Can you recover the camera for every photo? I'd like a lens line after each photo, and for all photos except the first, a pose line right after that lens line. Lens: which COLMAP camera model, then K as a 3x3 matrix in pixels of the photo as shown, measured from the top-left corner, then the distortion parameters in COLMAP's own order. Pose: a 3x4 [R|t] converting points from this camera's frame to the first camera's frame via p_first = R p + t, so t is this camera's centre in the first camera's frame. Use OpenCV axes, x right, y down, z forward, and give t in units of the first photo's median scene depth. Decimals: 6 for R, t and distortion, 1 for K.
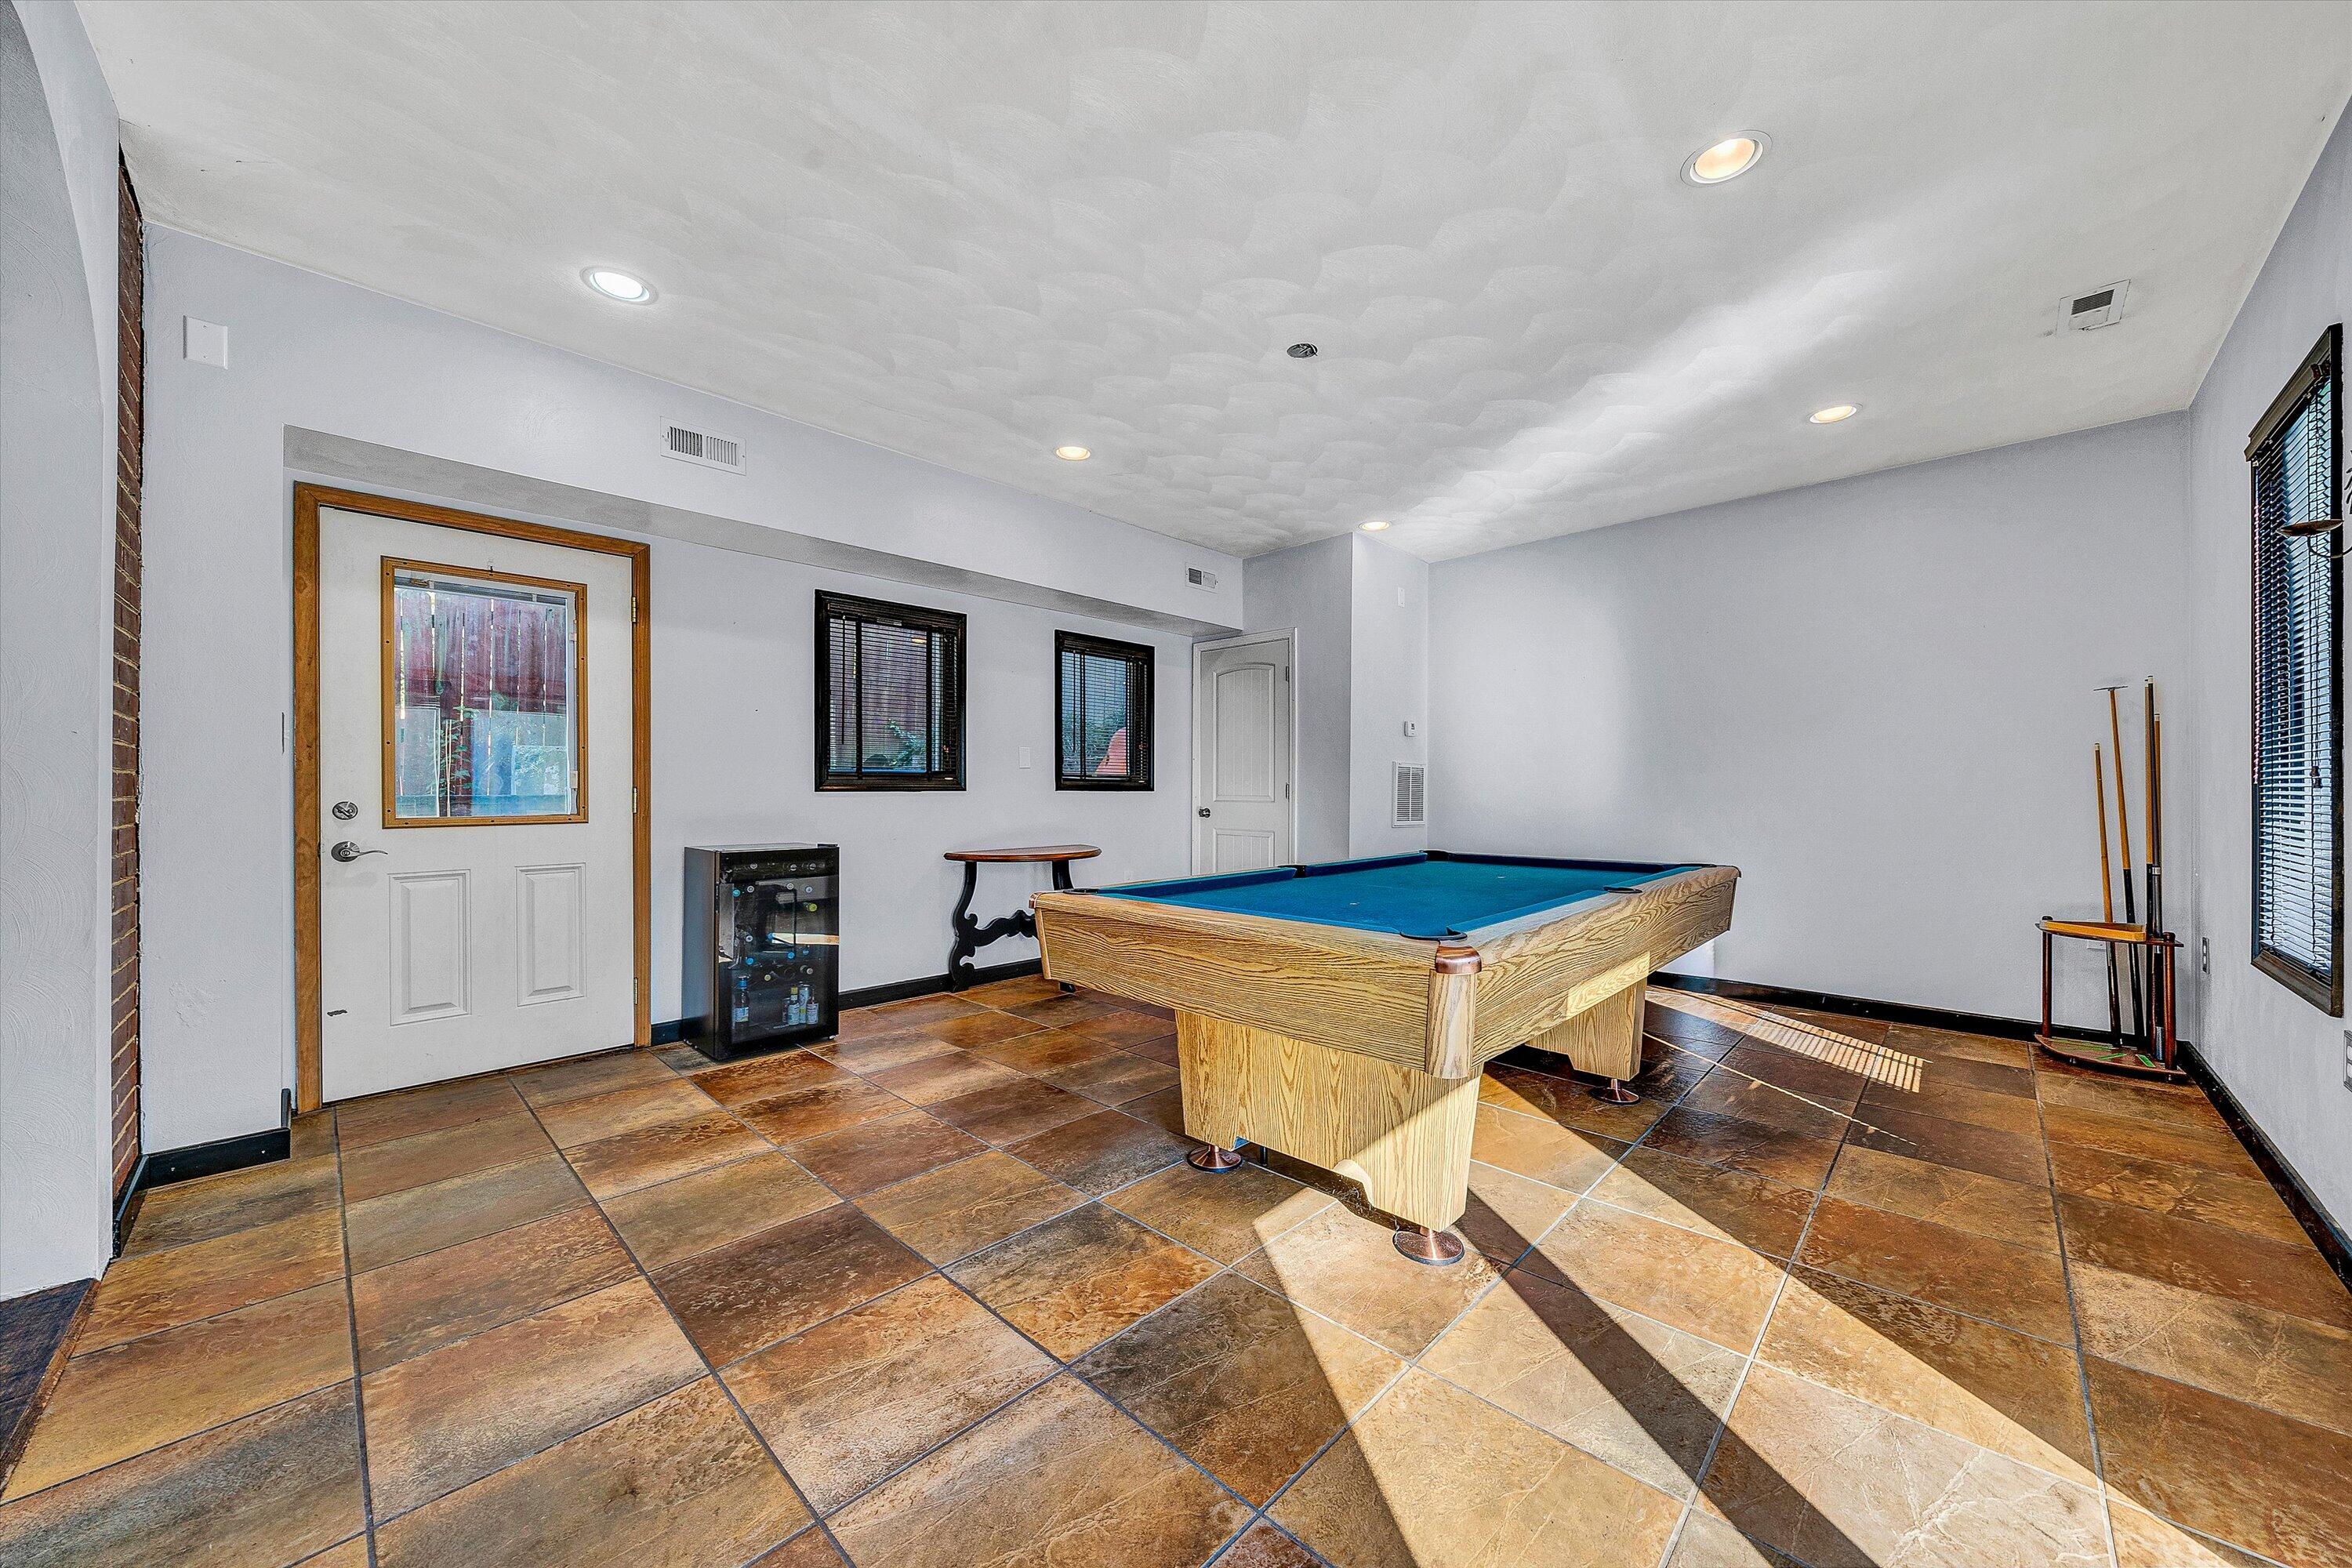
lens RADIAL K [[936.2, 0, 1177.2], [0, 936.2, 790.3], [0, 0, 1]] dist [-0.002510, -0.000161]
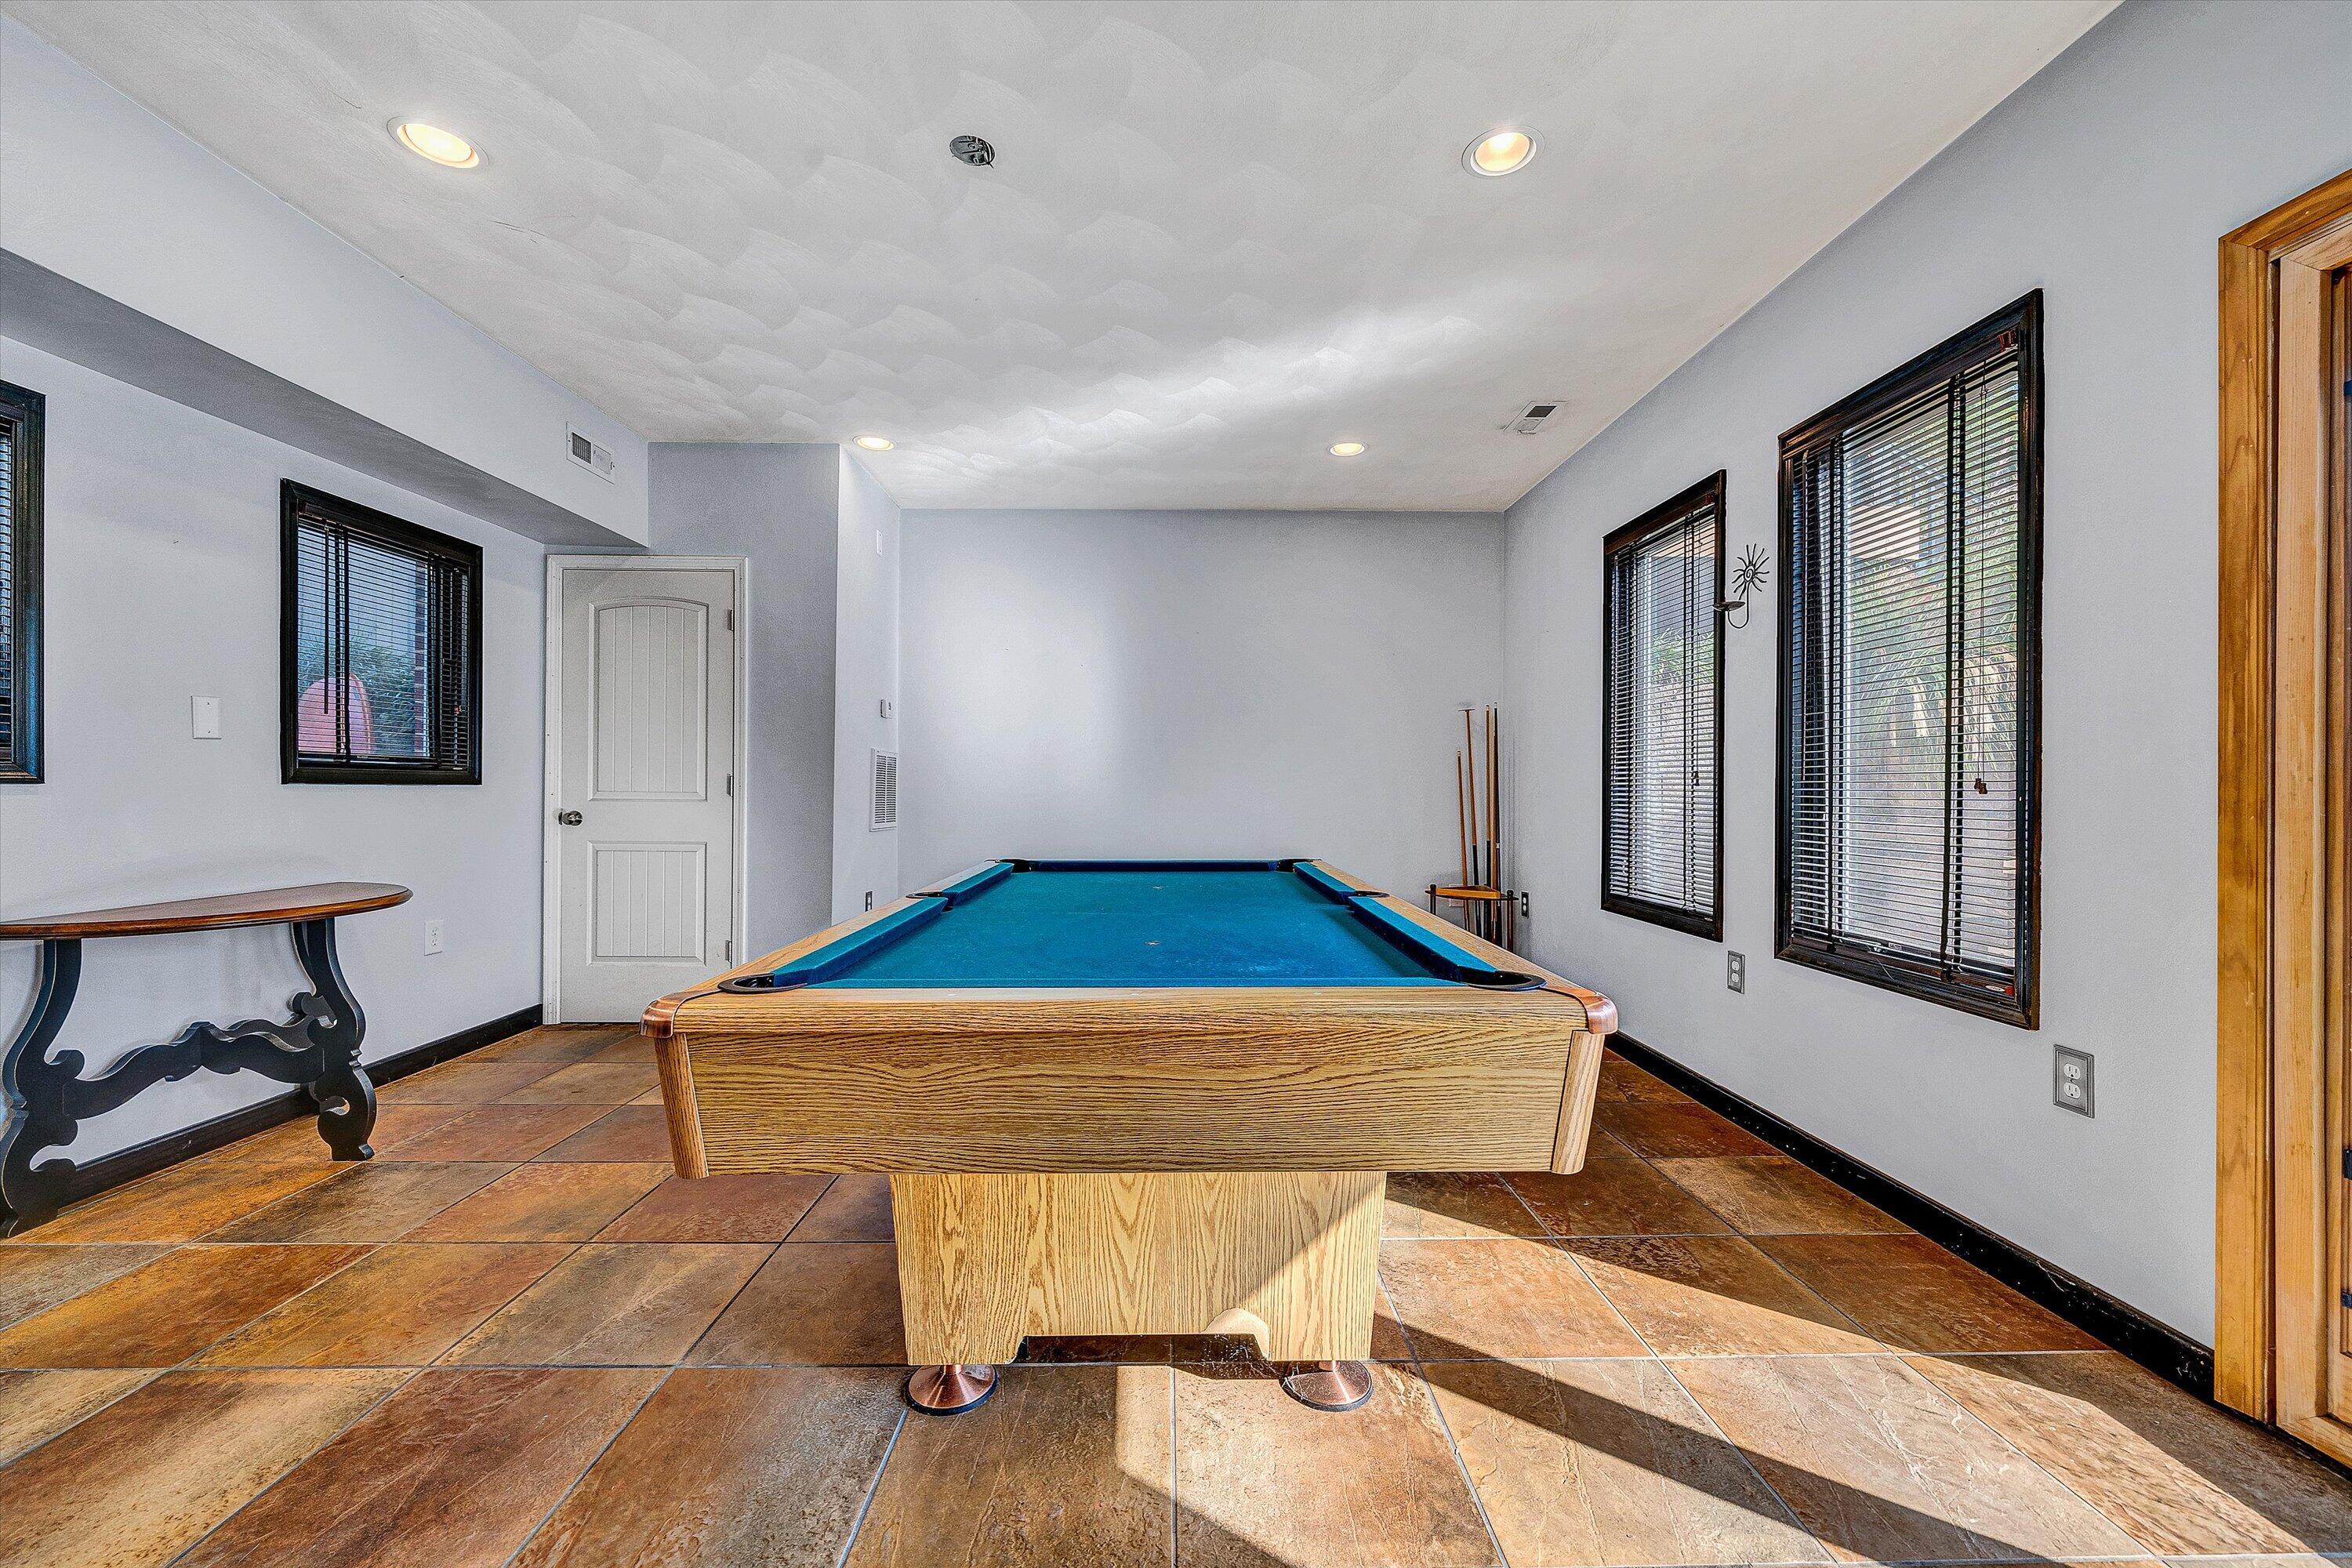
lens RADIAL K [[936.2, 0, 1177.2], [0, 936.2, 790.3], [0, 0, 1]] dist [-0.002510, -0.000161]
pose [[0.674667, -0.001685, 0.738120, -0.245969], [-0.003359, 0.999980, 0.005353, -0.000429], [-0.738115, -0.006091, 0.674648, 0.374612]]
